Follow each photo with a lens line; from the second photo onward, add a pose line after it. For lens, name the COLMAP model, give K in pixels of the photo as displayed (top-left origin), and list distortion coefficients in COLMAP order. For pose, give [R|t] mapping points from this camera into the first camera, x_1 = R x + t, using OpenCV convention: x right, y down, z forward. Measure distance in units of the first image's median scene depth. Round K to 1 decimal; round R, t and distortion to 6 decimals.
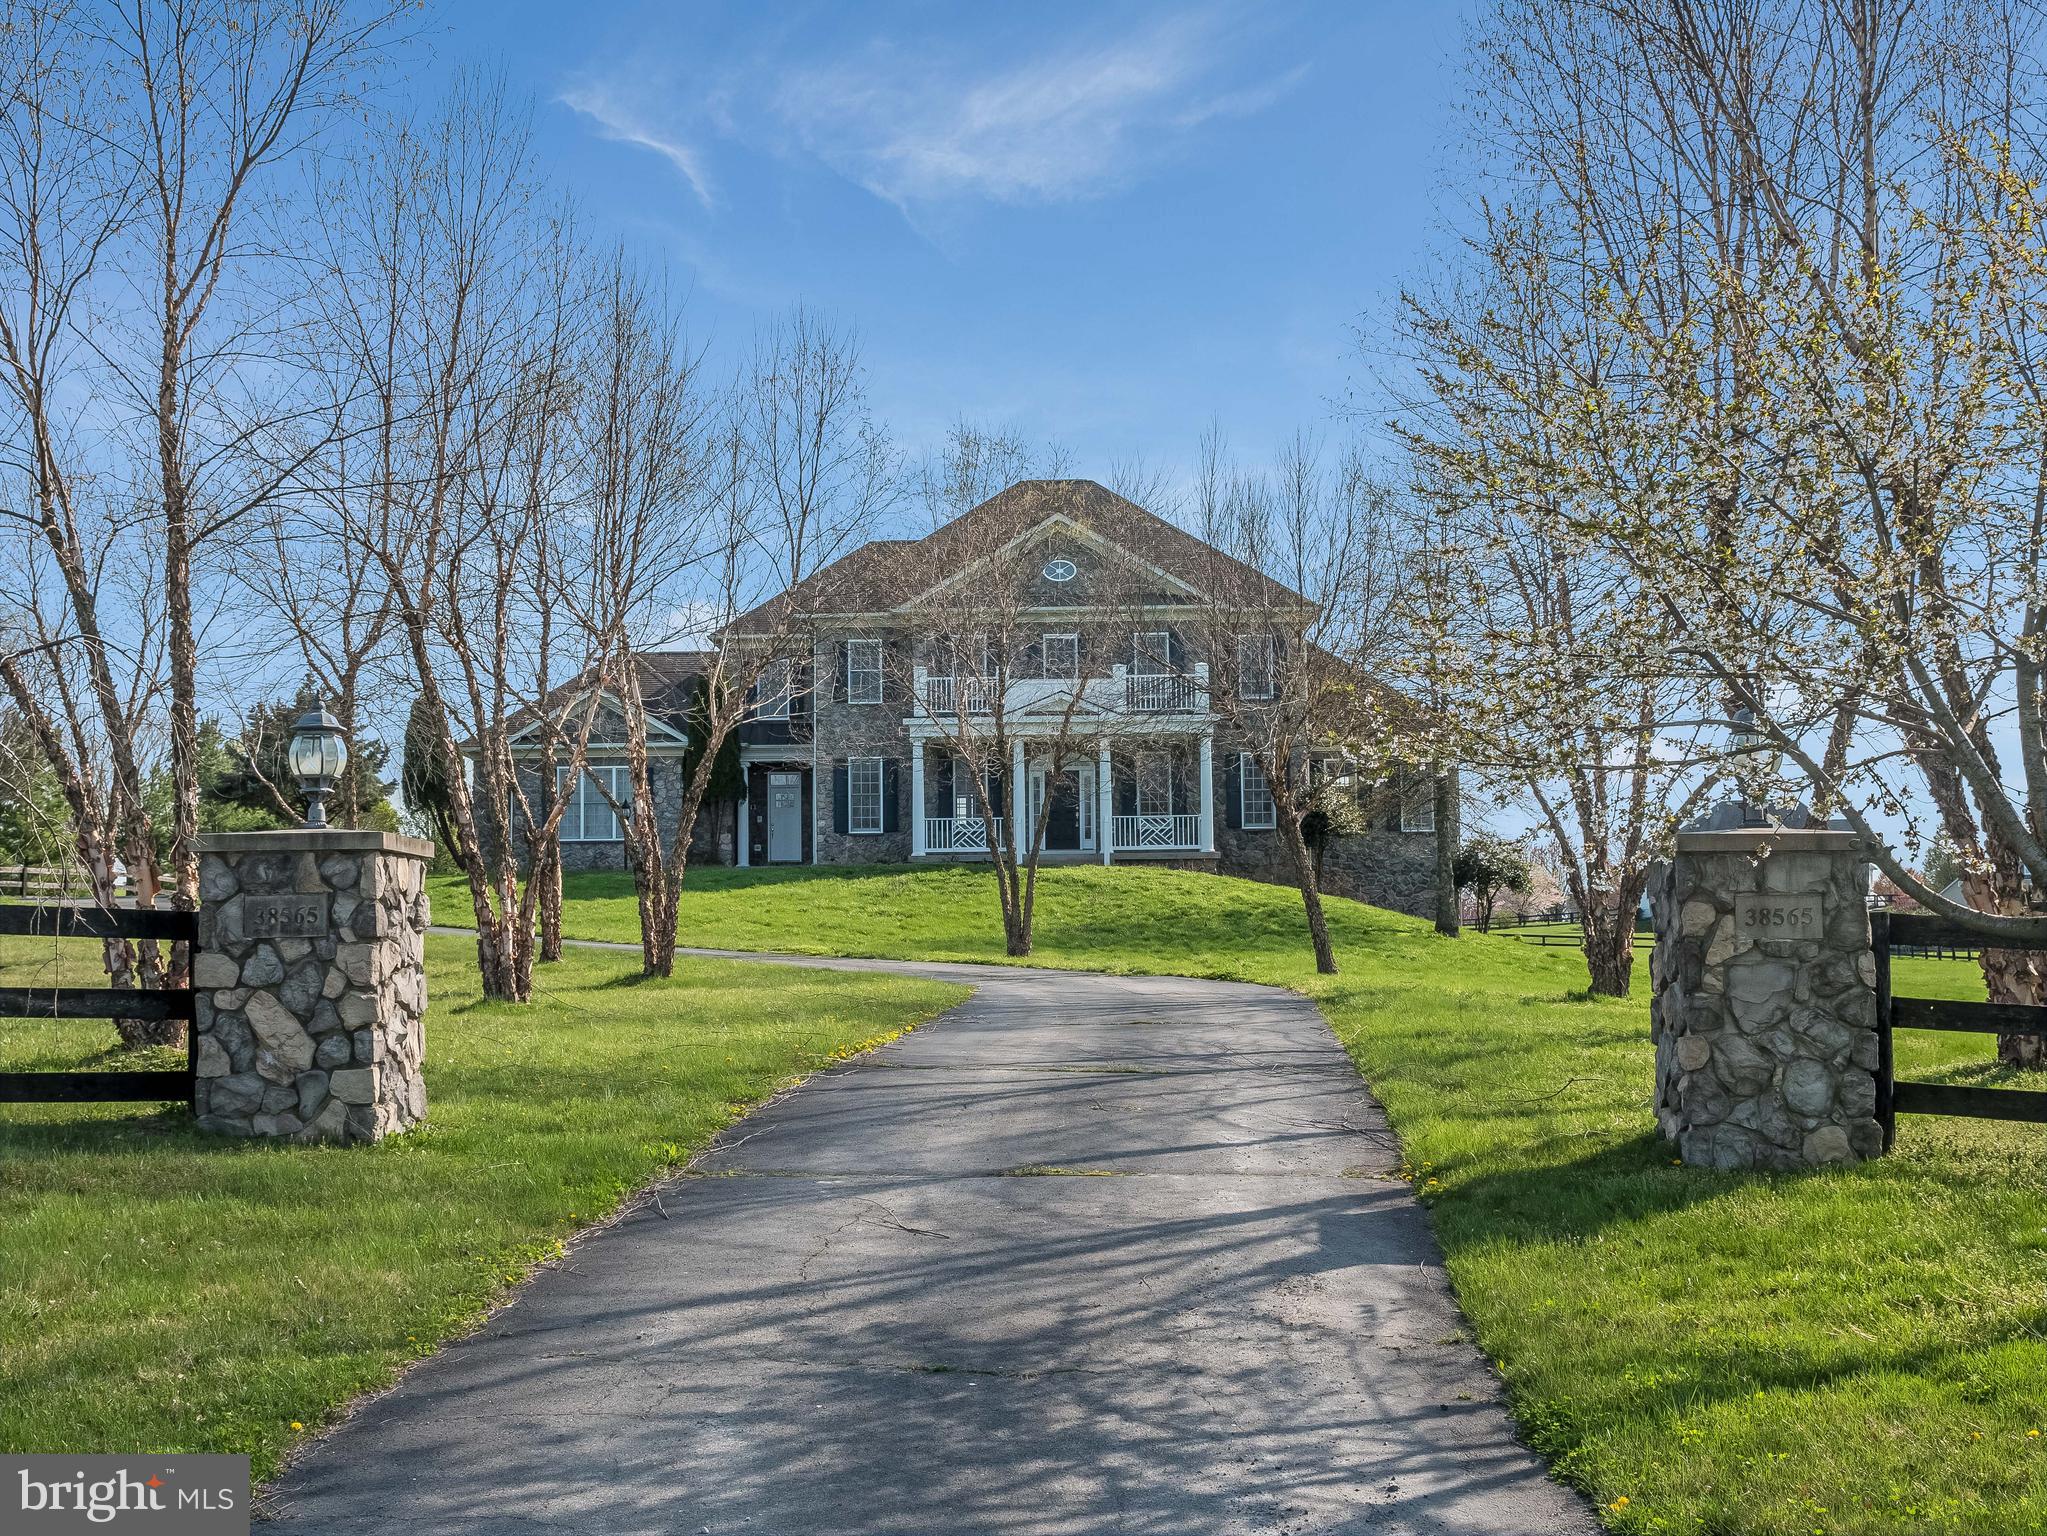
lens RADIAL K [[2585.6, 0, 1020.3], [0, 2585.6, 765.7], [0, 0, 1]] dist [-0.008236, 0.000000]
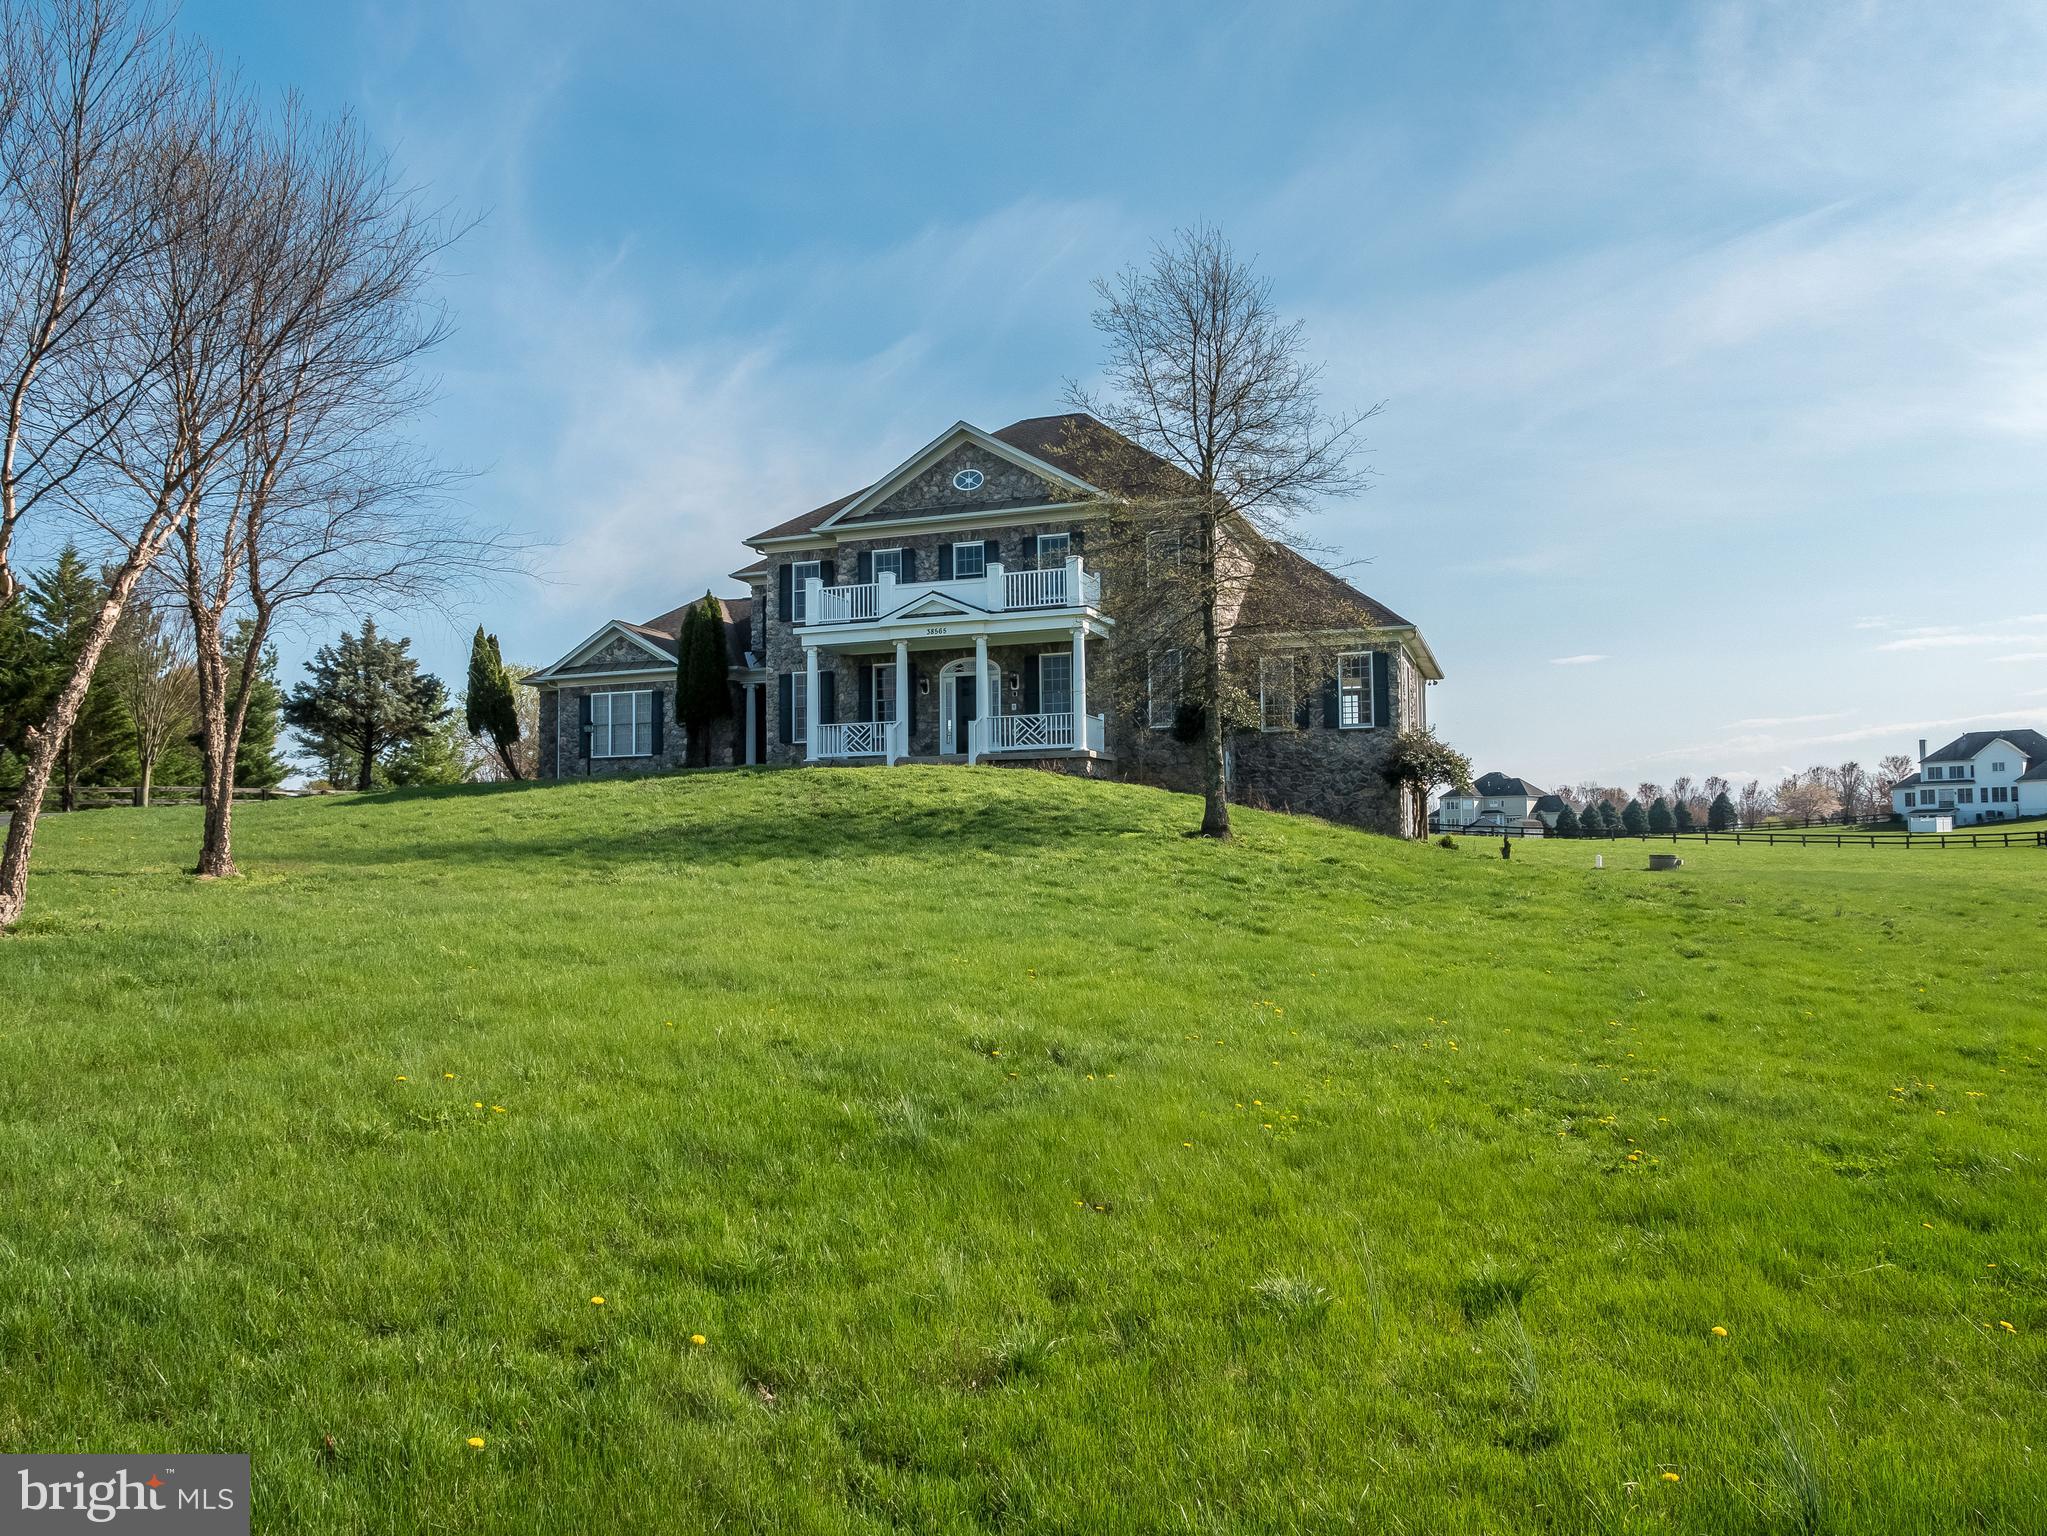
lens RADIAL K [[1474.4, 0, 1019.5], [0, 1474.4, 762.5], [0, 0, 1]] dist [-0.013821, 0.000042]
pose [[0.944610, -0.021182, -0.327512, 0.228318], [0.026206, 0.999597, 0.010934, 0.030840], [0.327148, -0.018911, 0.944784, 0.469698]]
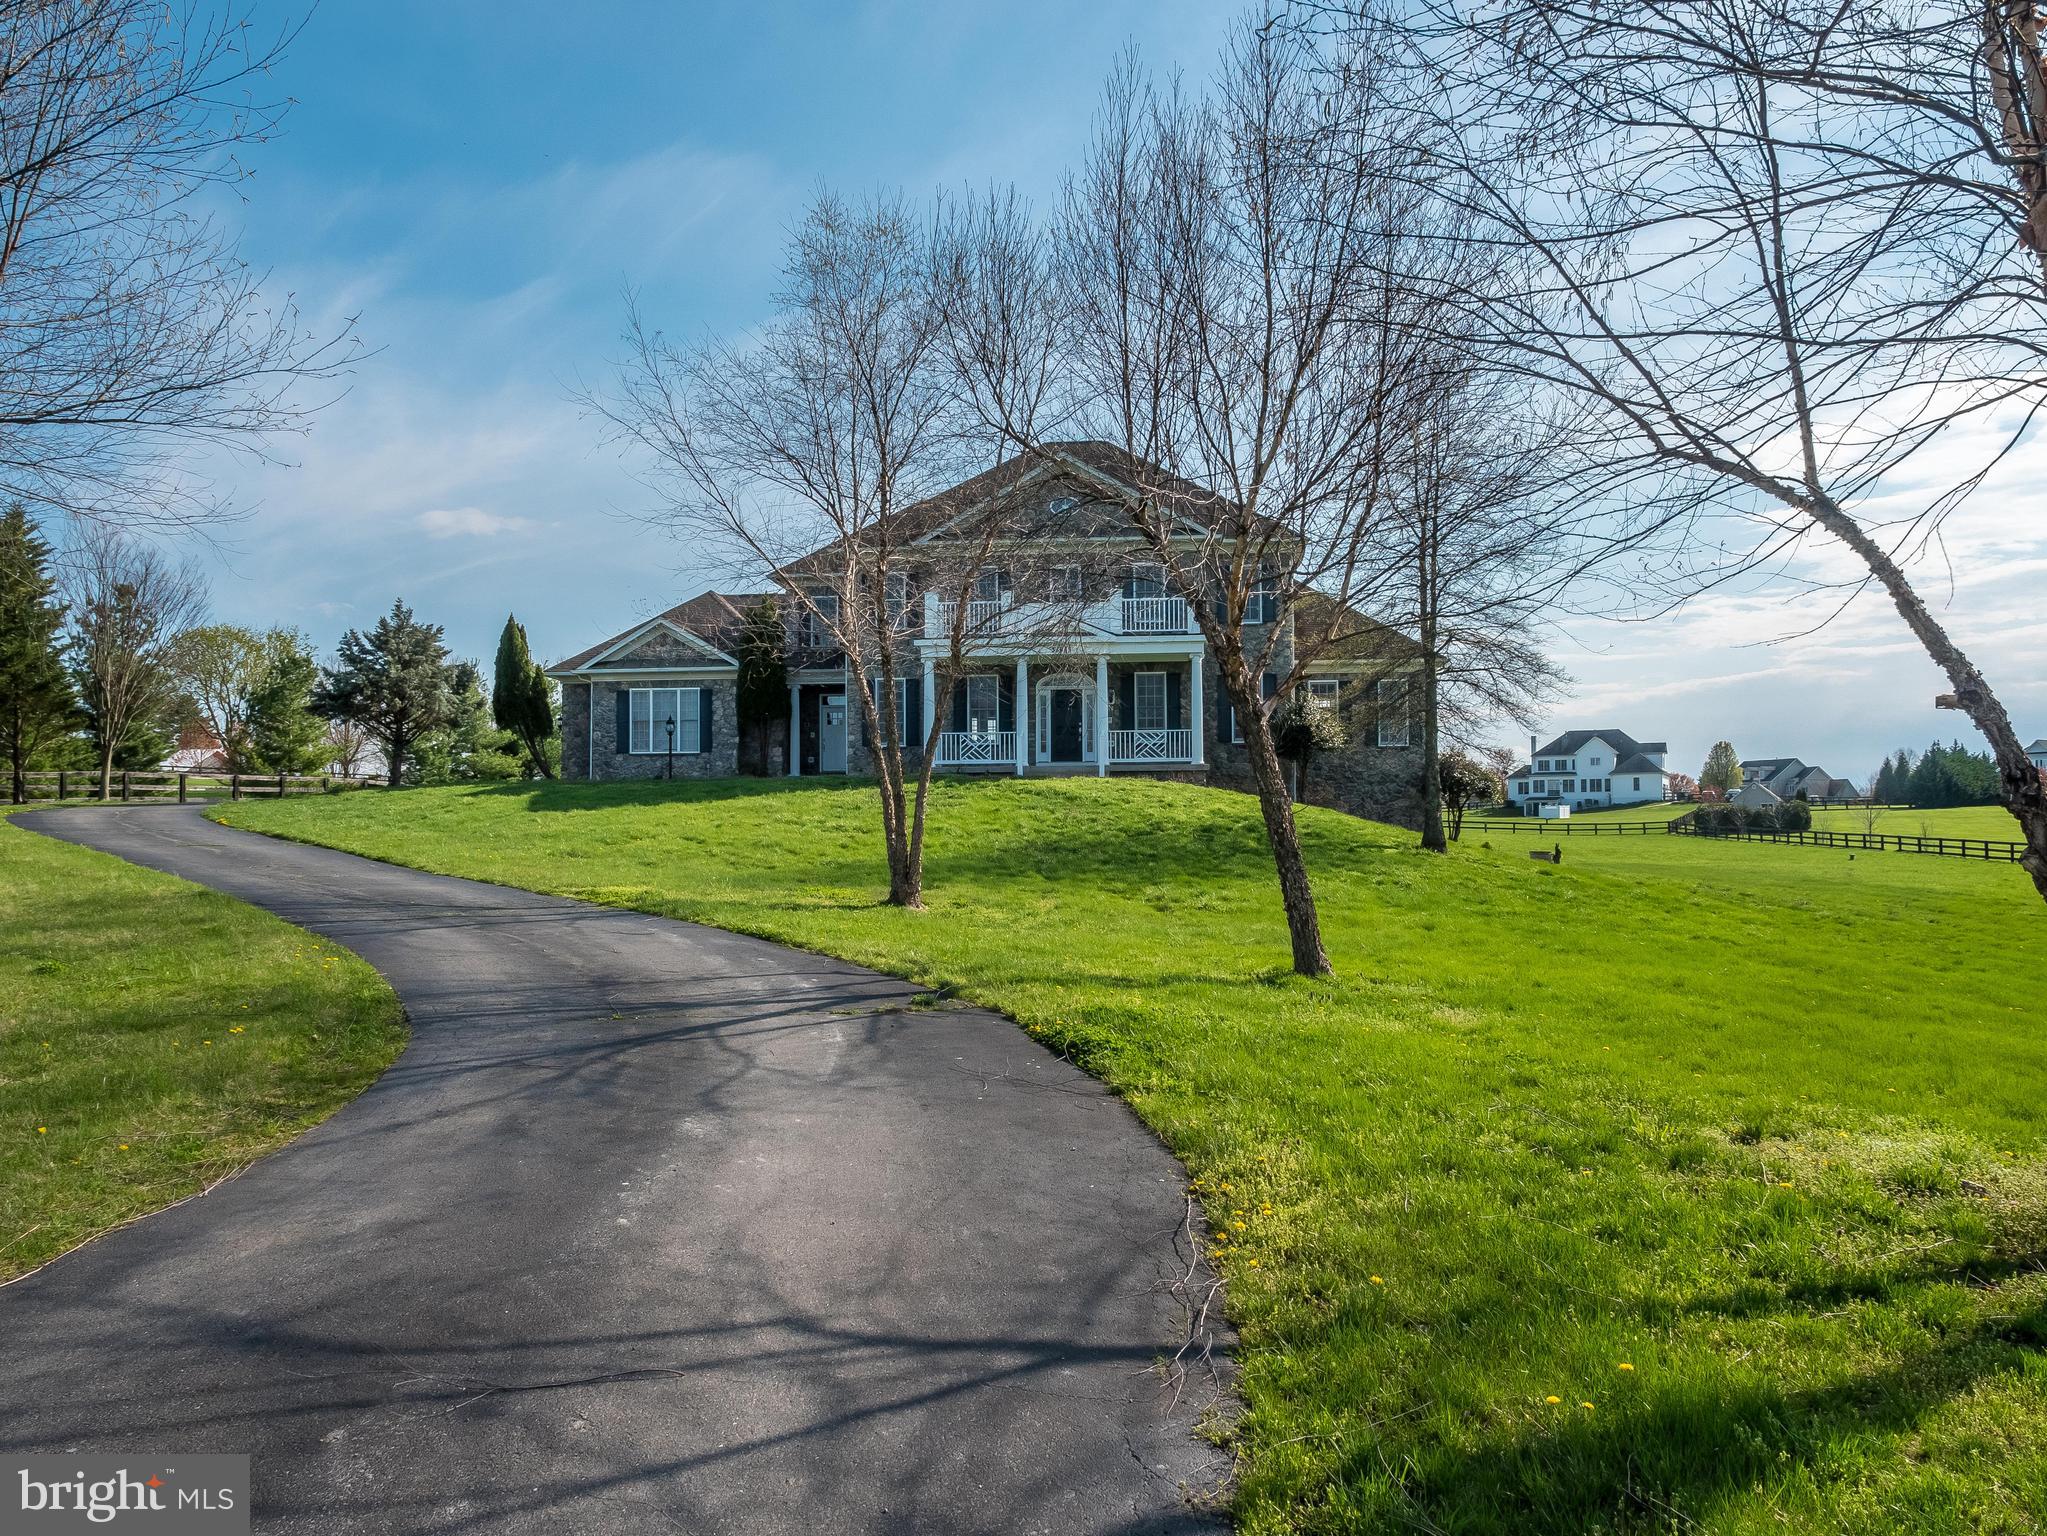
lens RADIAL K [[1474.4, 0, 1032.5], [0, 1474.4, 787.7], [0, 0, 1]] dist [-0.013821, 0.000042]
pose [[0.997728, 0.003054, -0.067298, 0.045041], [0.000323, 0.998744, 0.050111, 0.012374], [0.067366, -0.050019, 0.996474, 0.383495]]
